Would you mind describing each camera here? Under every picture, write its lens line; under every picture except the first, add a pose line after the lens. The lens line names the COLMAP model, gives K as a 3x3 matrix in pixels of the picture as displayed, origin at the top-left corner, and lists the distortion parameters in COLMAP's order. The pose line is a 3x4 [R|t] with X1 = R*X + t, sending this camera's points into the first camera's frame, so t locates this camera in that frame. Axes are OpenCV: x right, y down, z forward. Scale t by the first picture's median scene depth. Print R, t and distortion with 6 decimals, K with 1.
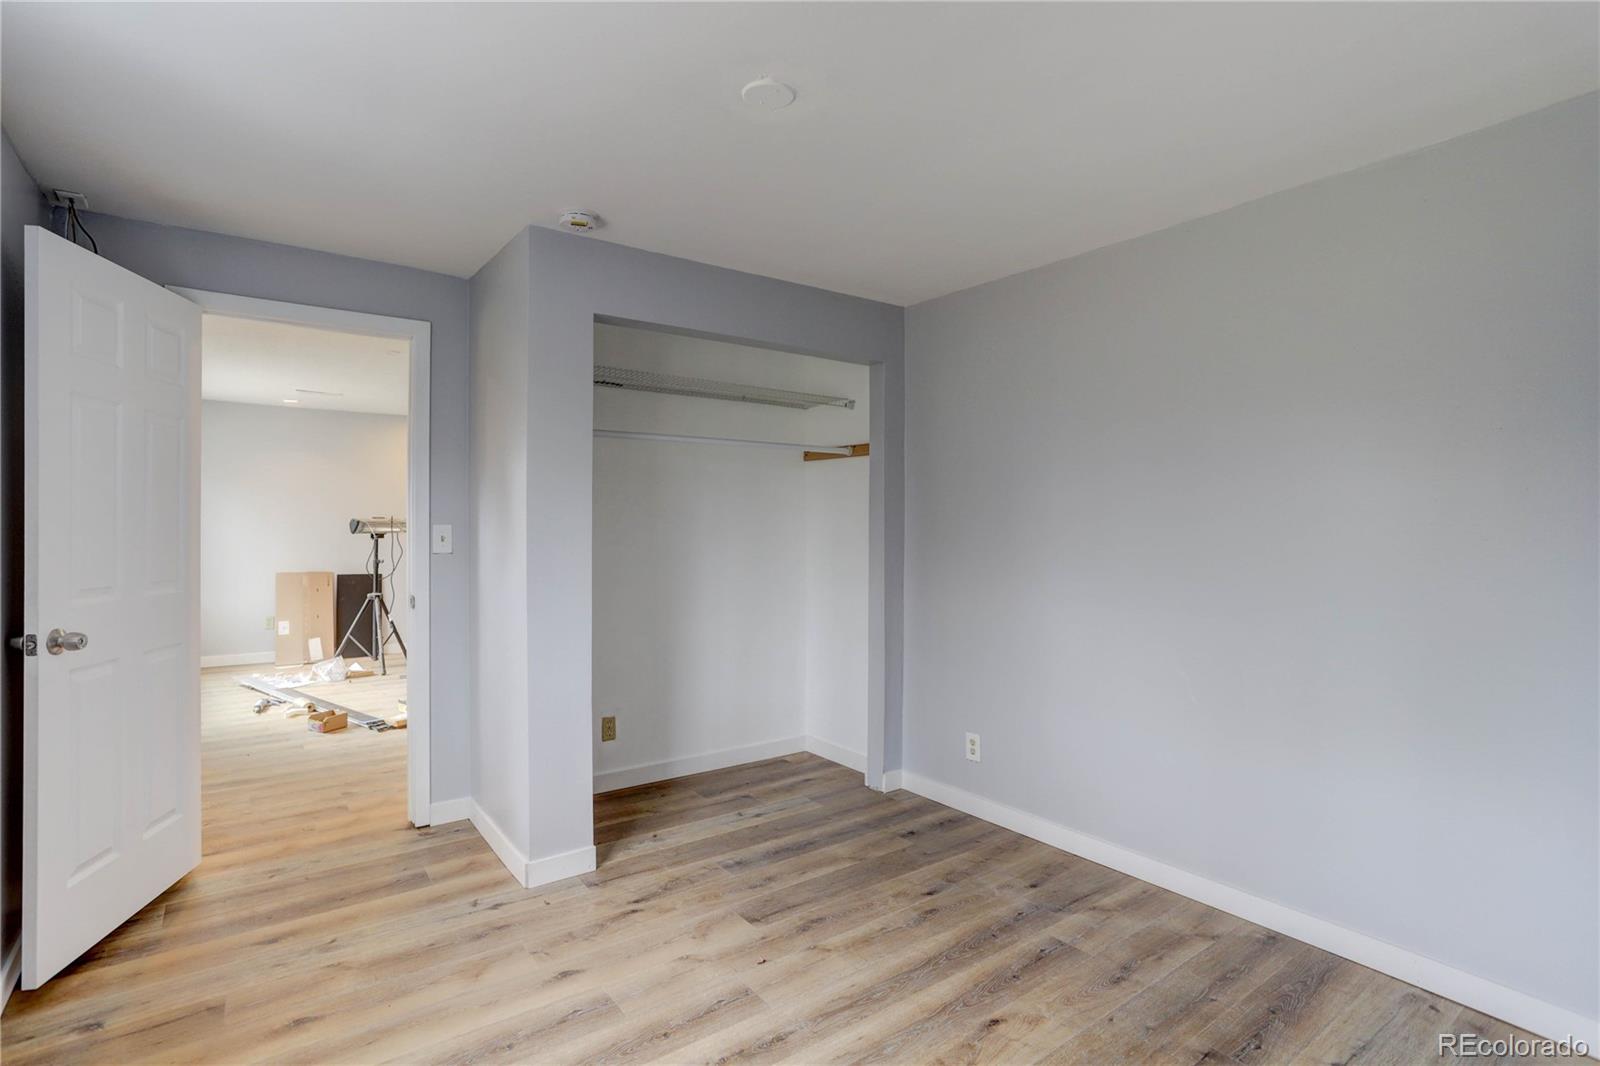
lens RADIAL K [[776.8, 0, 792.7], [0, 776.8, 523.0], [0, 0, 1]] dist [-0.040292, 0.018576]
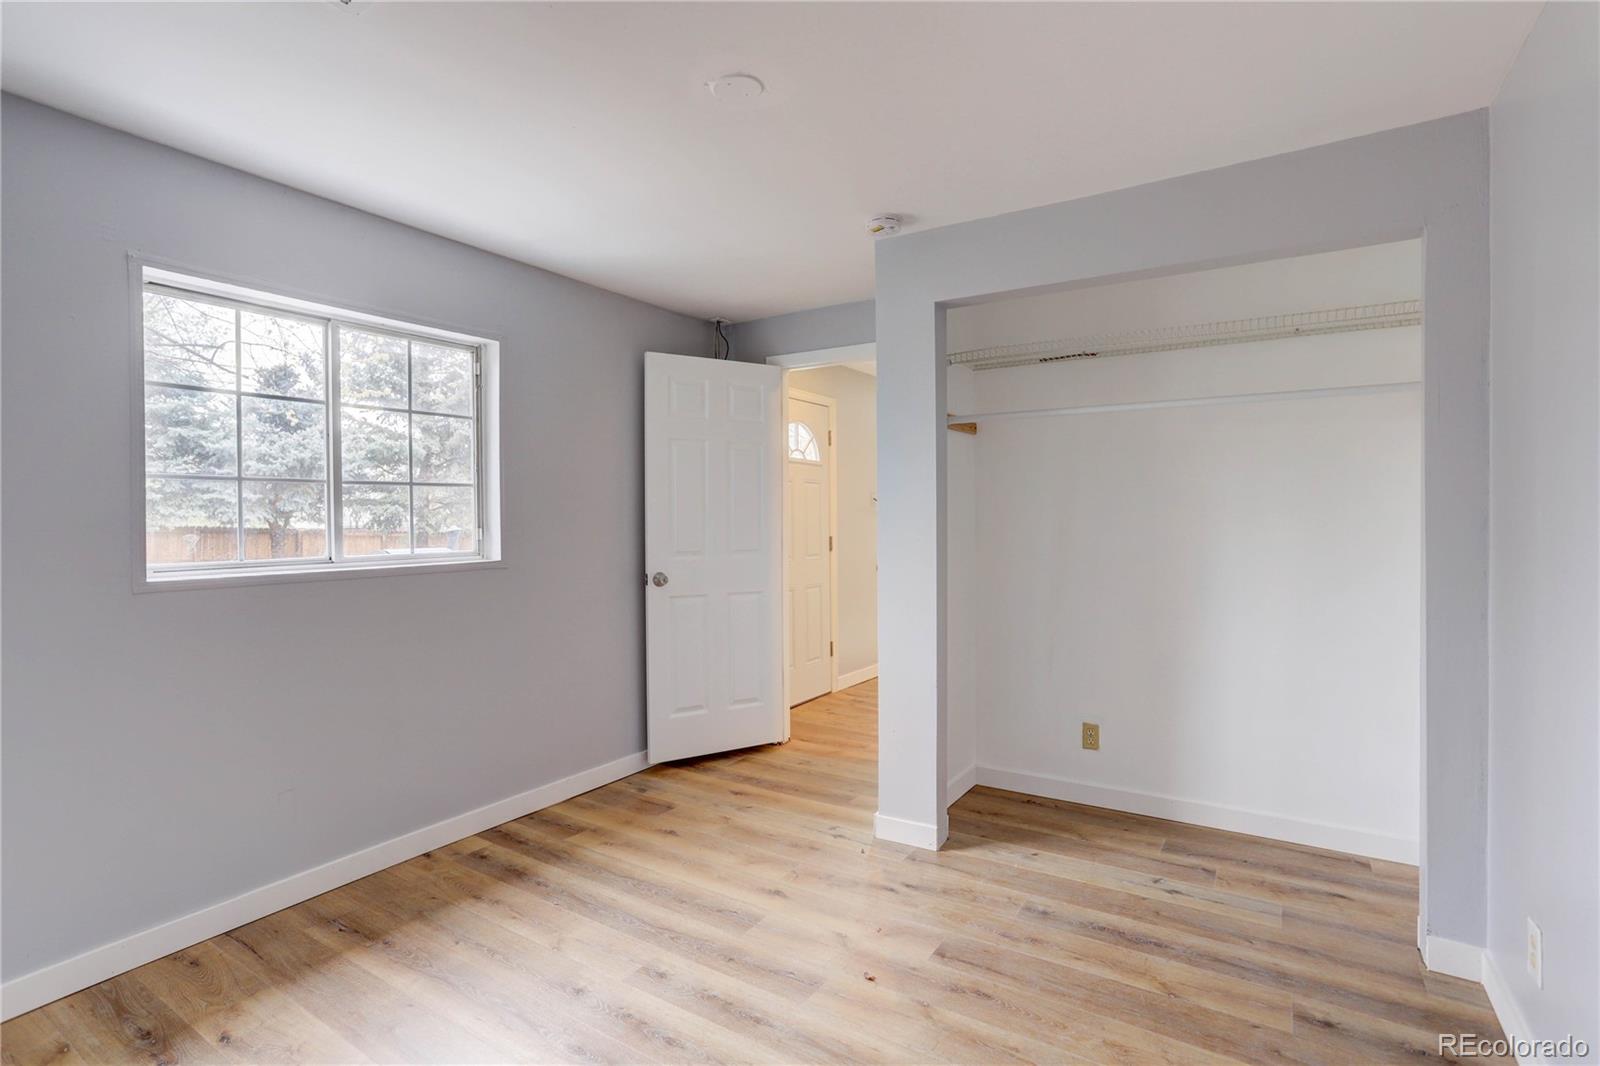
lens RADIAL K [[776.8, 0, 784.3], [0, 776.8, 527.4], [0, 0, 1]] dist [-0.040292, 0.018576]
pose [[0.358304, 0.013379, -0.933509, 0.595088], [0.008761, 0.999805, 0.017691, 0.002445], [0.933564, -0.014517, 0.358117, 0.433843]]
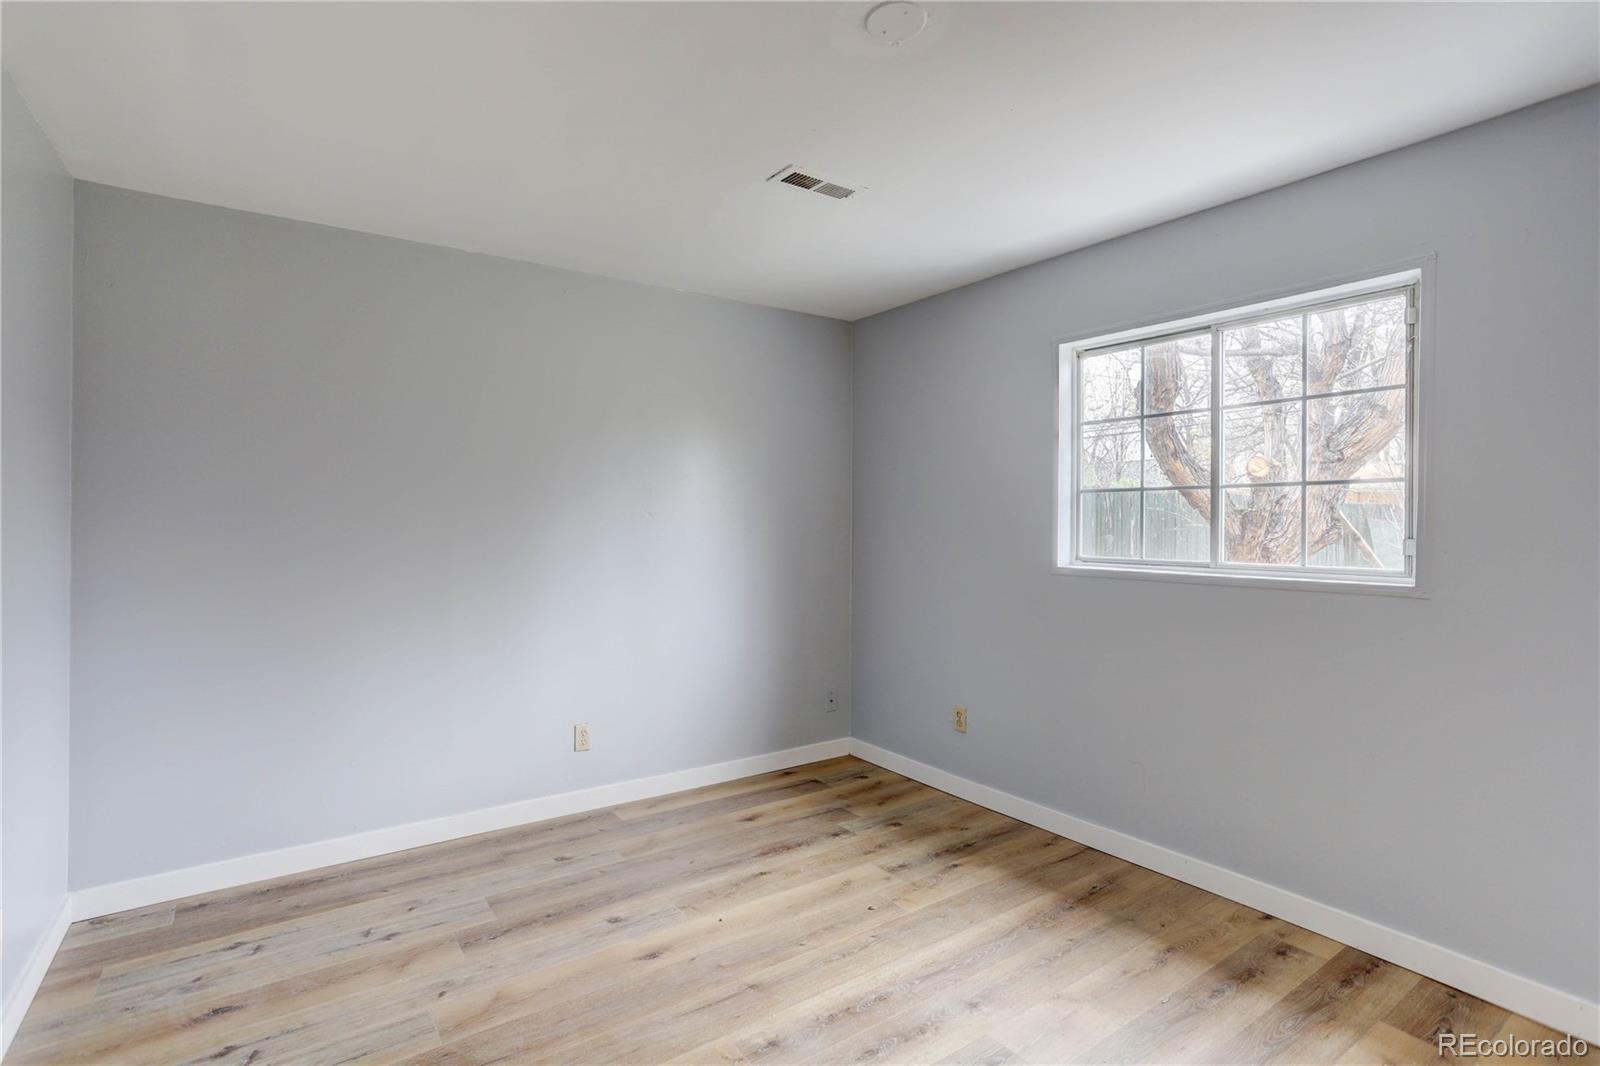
lens RADIAL K [[776.8, 0, 791.1], [0, 776.8, 525.7], [0, 0, 1]] dist [-0.040292, 0.018576]
pose [[-0.999872, -0.002521, 0.015811, 0.043359], [-0.002482, 0.999994, 0.002506, 0.005065], [-0.015817, 0.002466, -0.999872, 1.178297]]
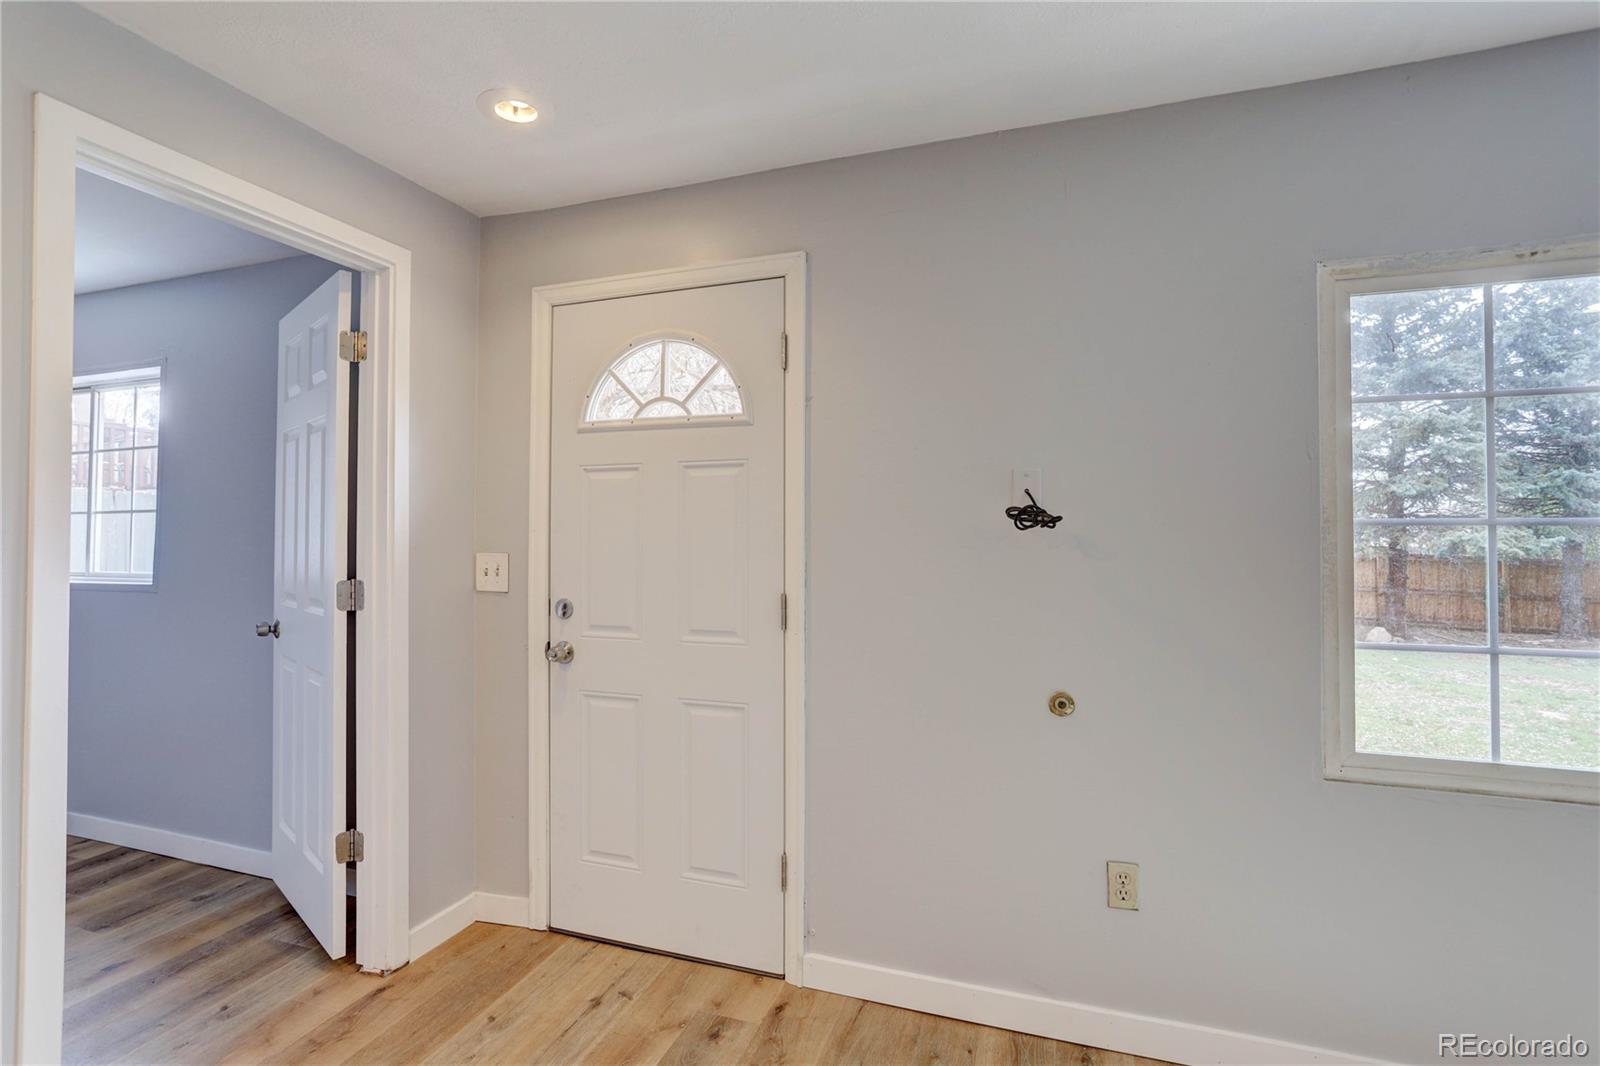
lens RADIAL K [[776.8, 0, 802.8], [0, 776.8, 528.6], [0, 0, 1]] dist [-0.040292, 0.018576]
pose [[-0.822826, -0.008628, -0.568228, -0.674880], [0.003938, 0.999774, -0.020883, 0.011657], [0.568280, -0.019421, -0.822606, 1.818806]]
